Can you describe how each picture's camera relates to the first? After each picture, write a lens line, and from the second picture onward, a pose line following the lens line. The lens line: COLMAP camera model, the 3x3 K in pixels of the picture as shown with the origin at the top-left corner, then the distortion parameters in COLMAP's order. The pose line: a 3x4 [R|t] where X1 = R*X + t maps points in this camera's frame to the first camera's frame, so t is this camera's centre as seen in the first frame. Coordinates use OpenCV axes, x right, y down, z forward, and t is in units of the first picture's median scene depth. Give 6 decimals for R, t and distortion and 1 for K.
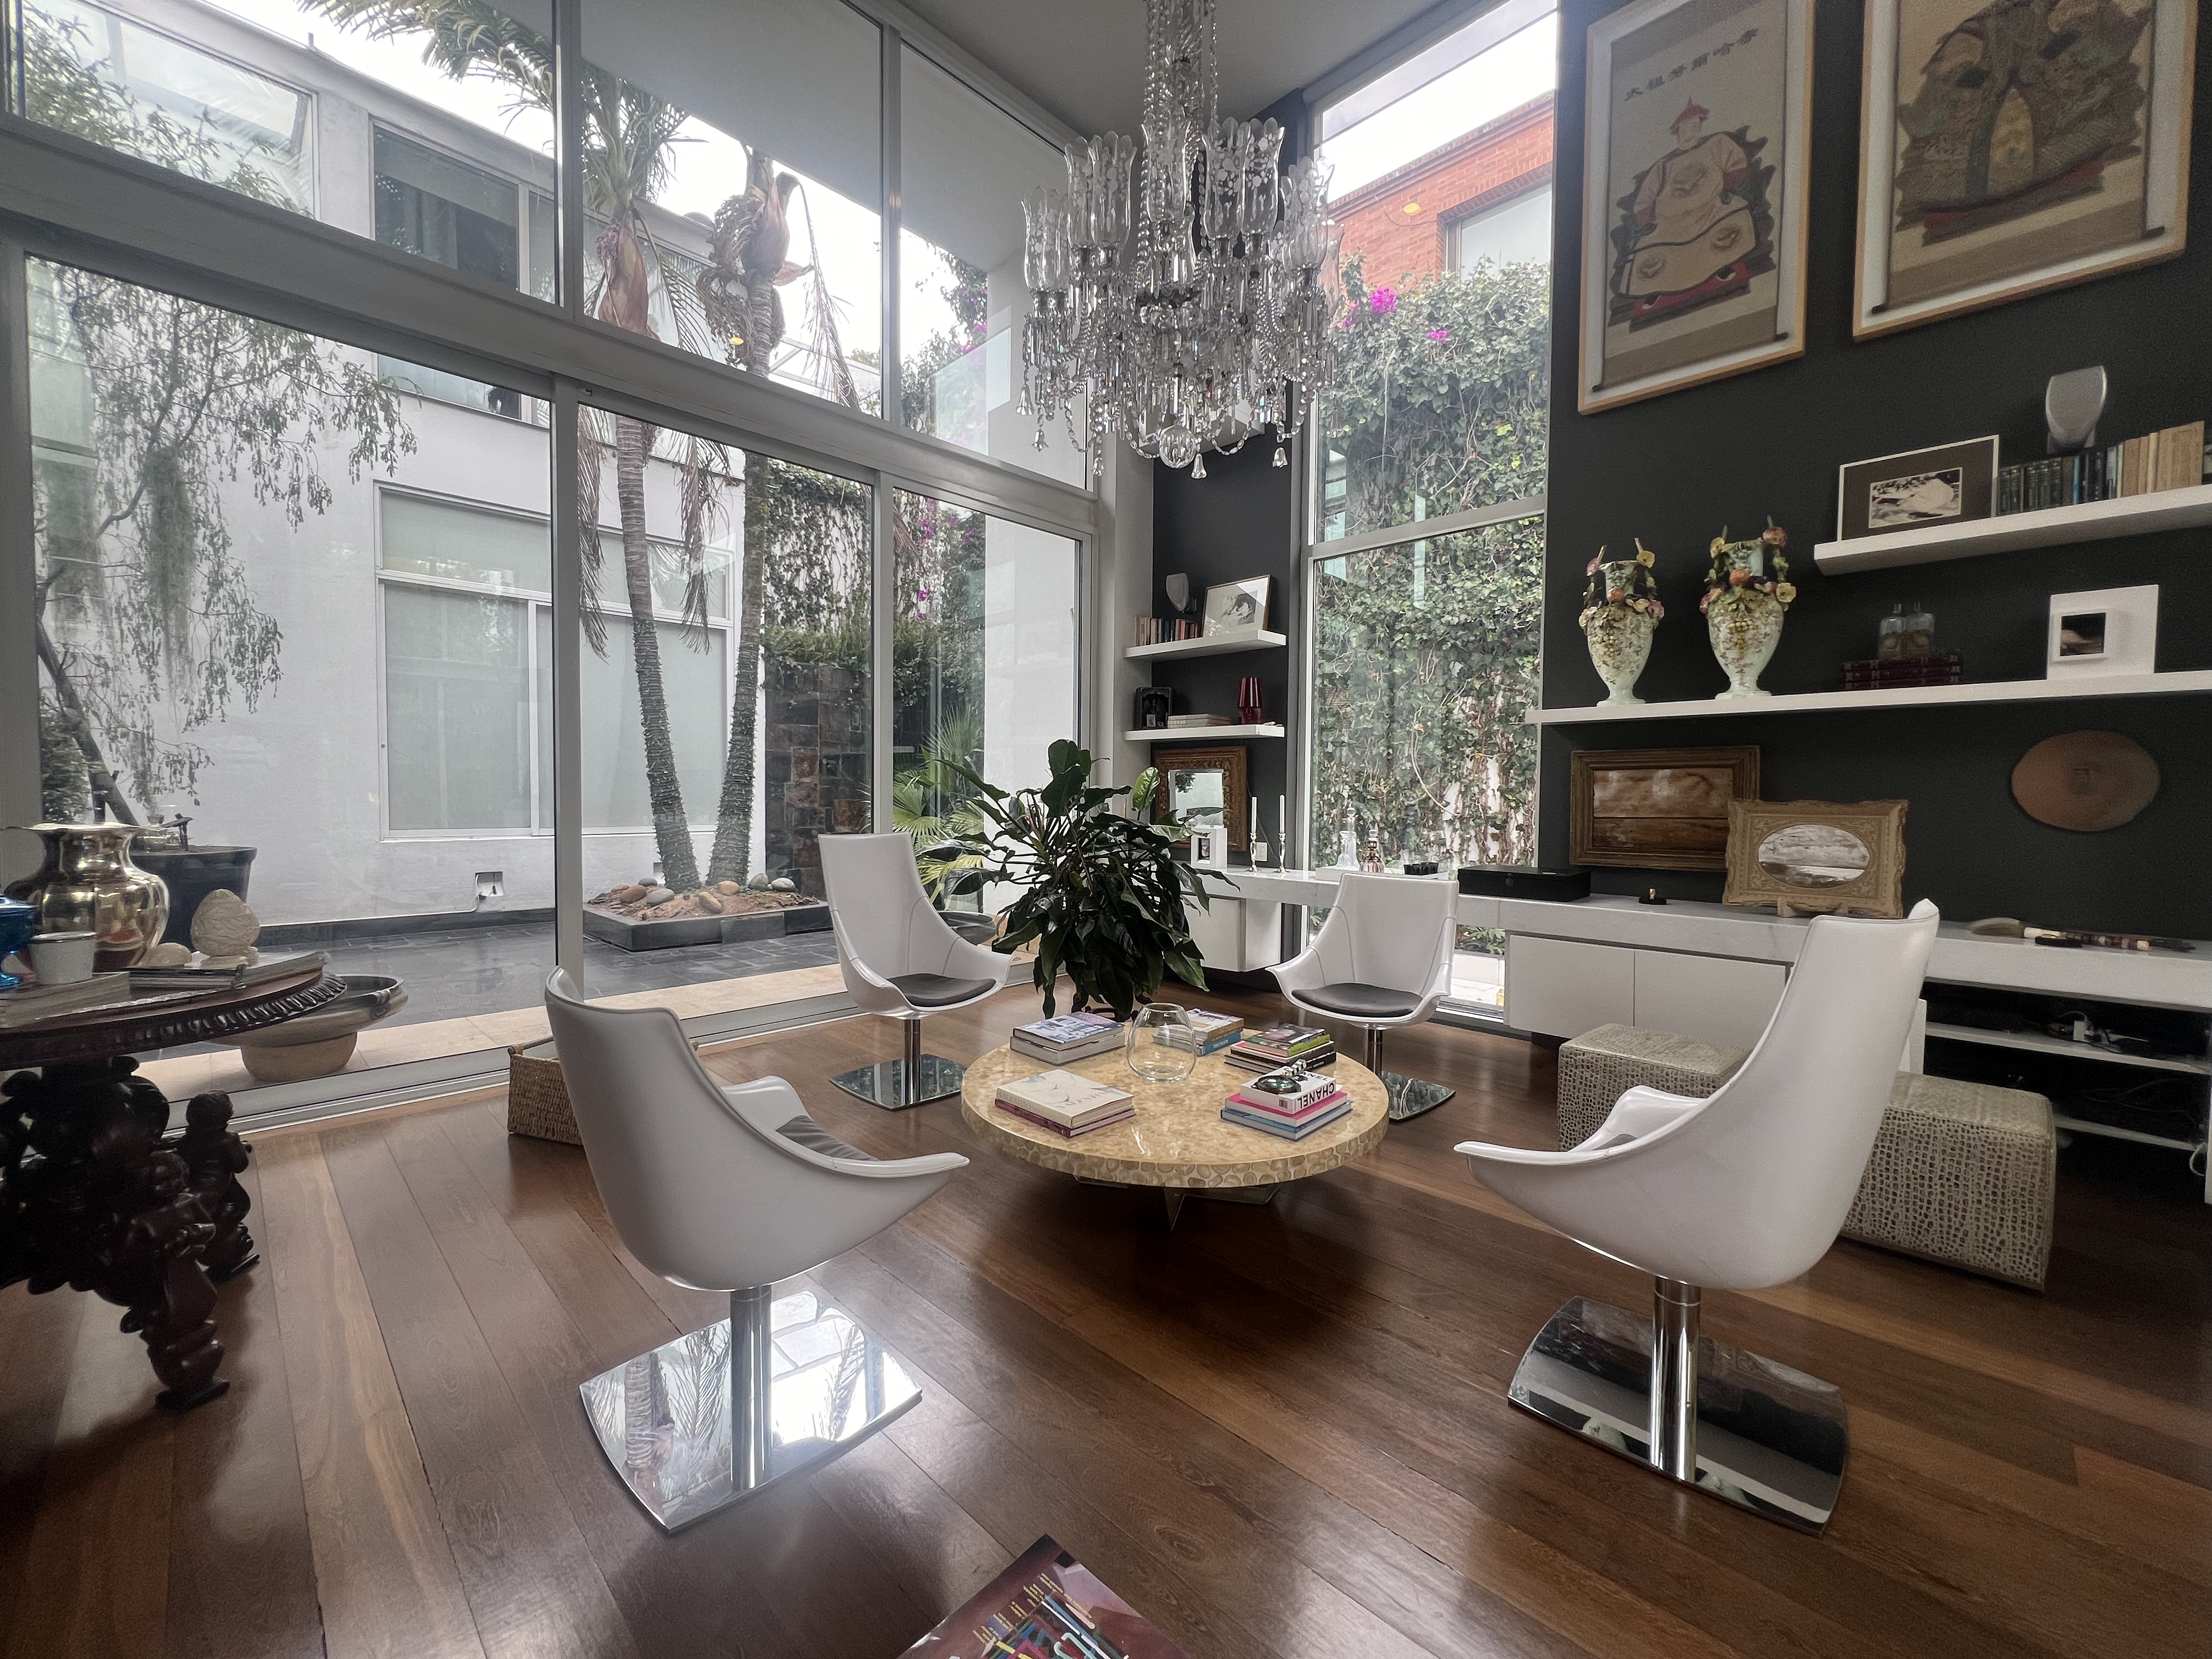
lens RADIAL K [[886.5, 0, 1099.6], [0, 886.5, 824.8], [0, 0, 1]] dist [-0.003168, 0.000374]
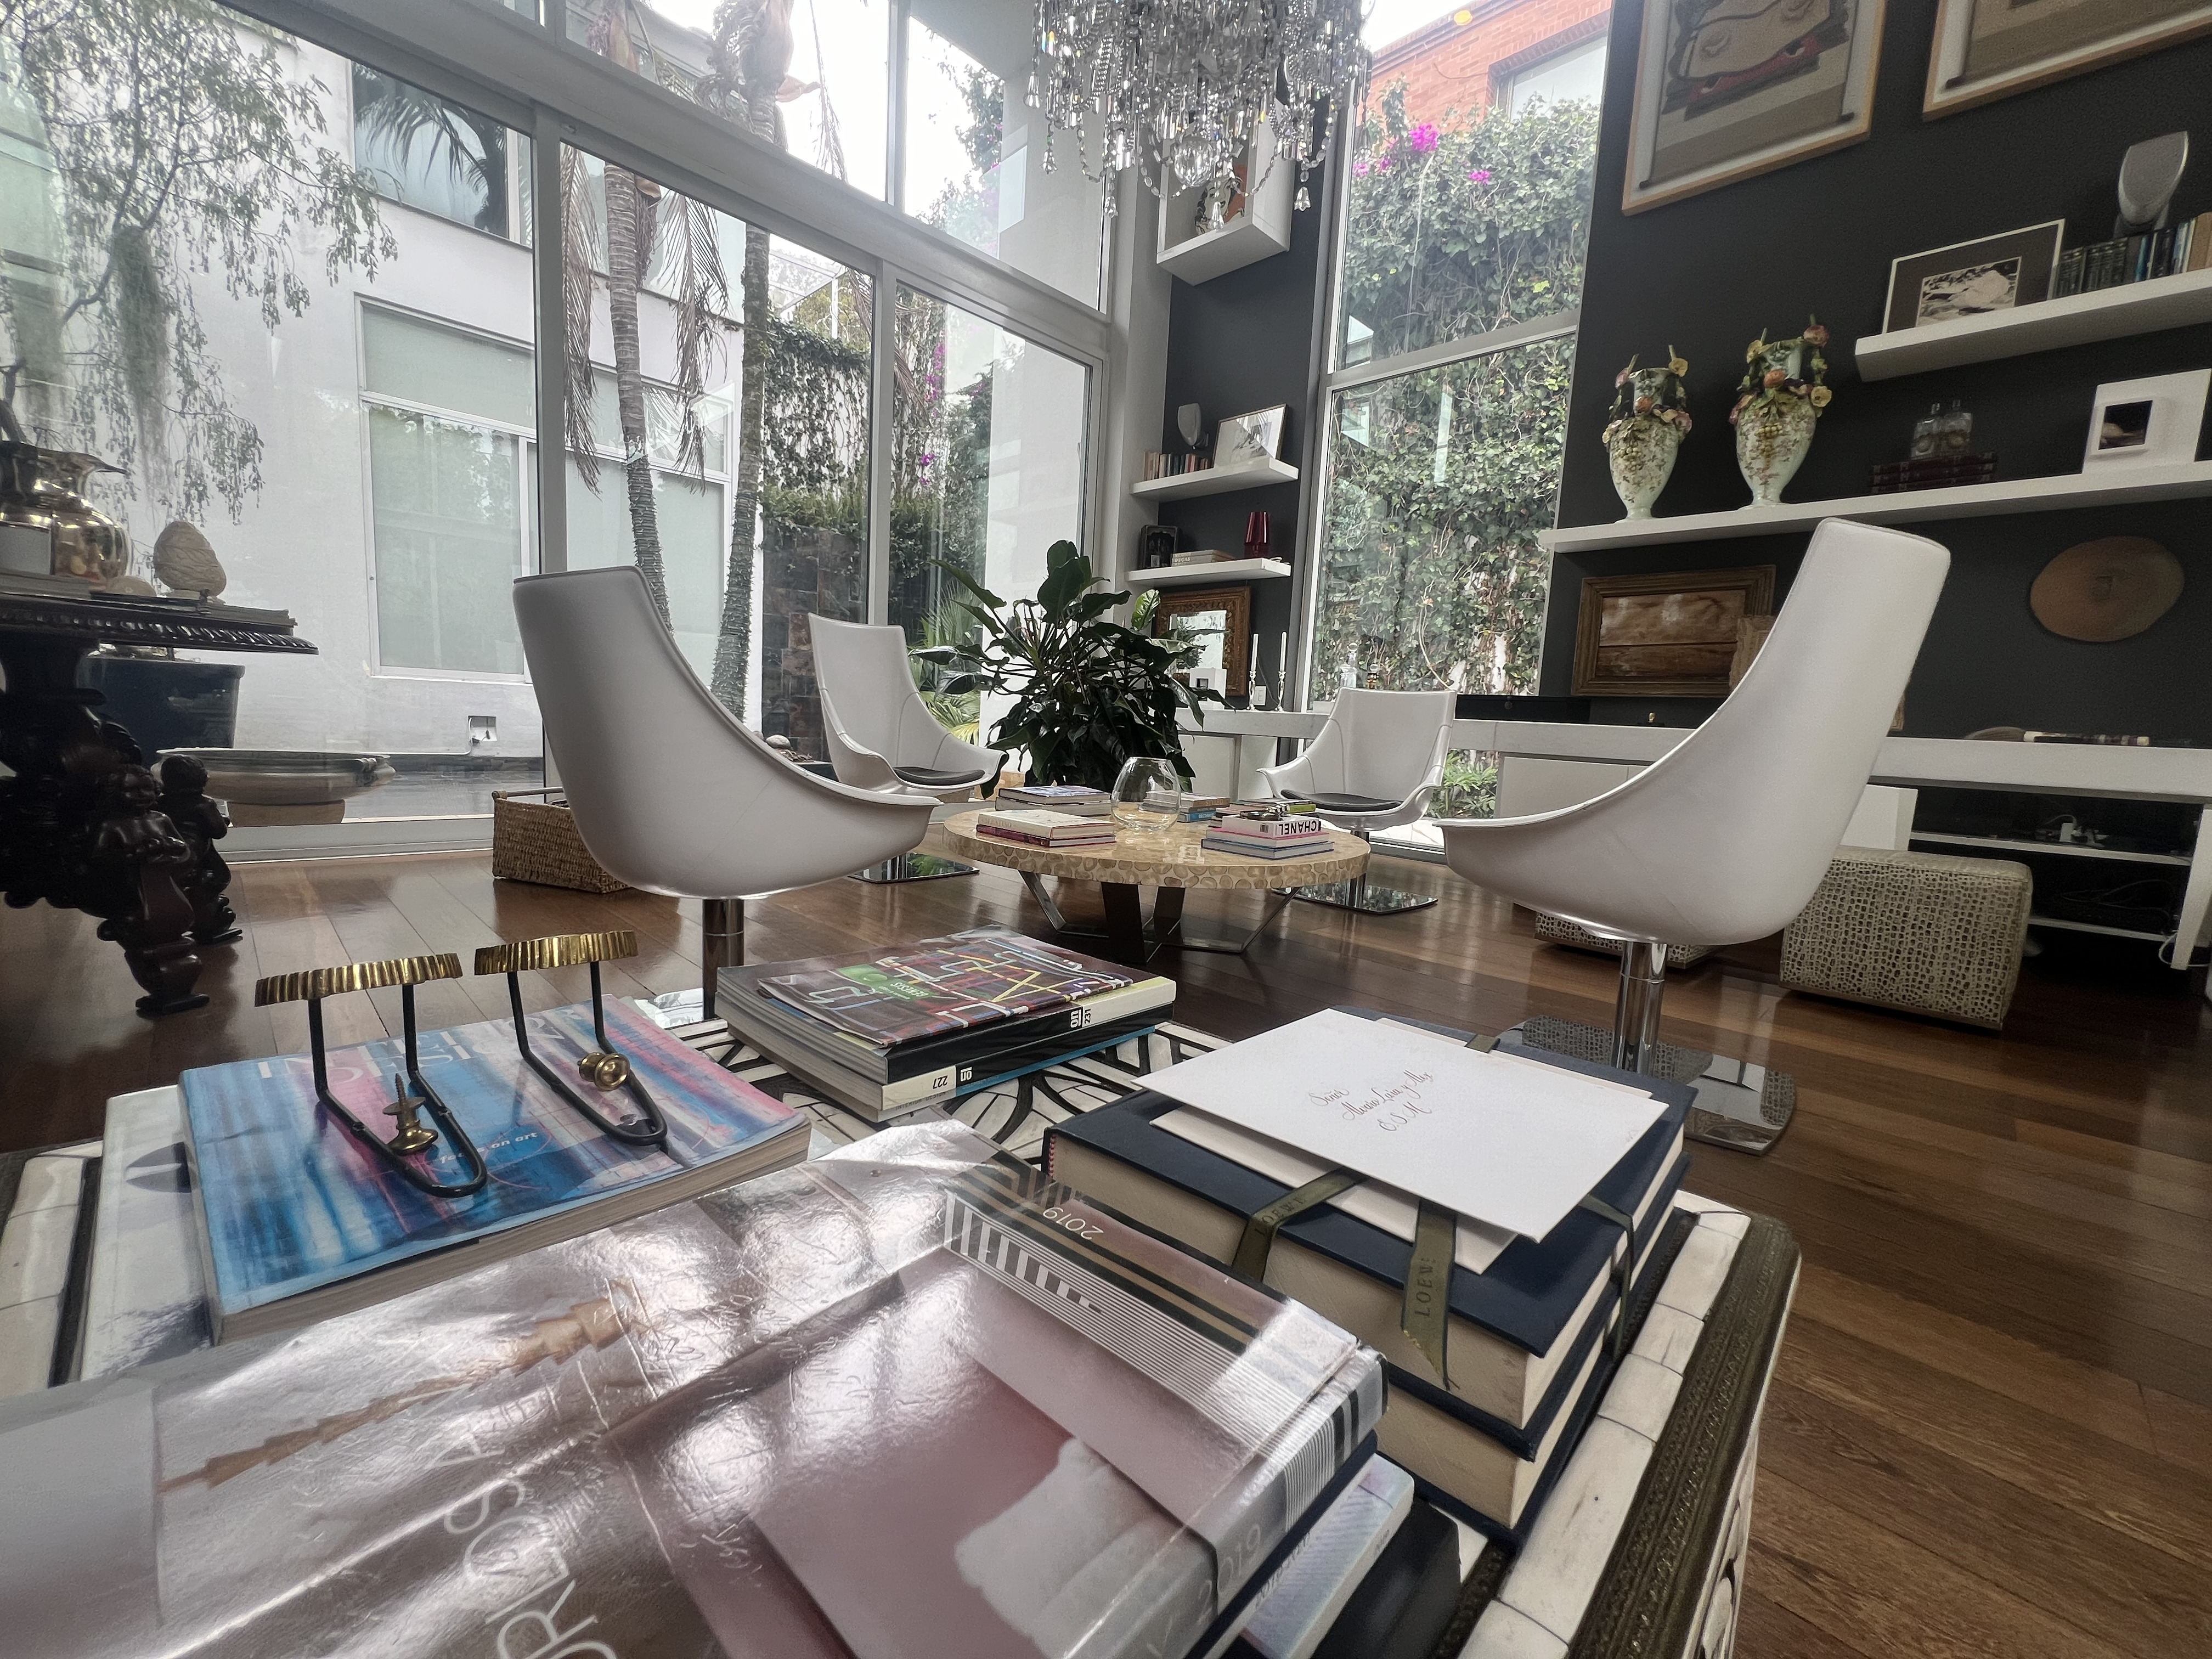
lens RADIAL K [[886.5, 0, 1100.0], [0, 886.5, 825.2], [0, 0, 1]] dist [-0.002170, -0.000263]
pose [[0.999044, 0.043647, 0.002455, 0.008393], [-0.043698, 0.995391, 0.085368, 0.099805], [0.001282, -0.085394, 0.996346, 0.002565]]
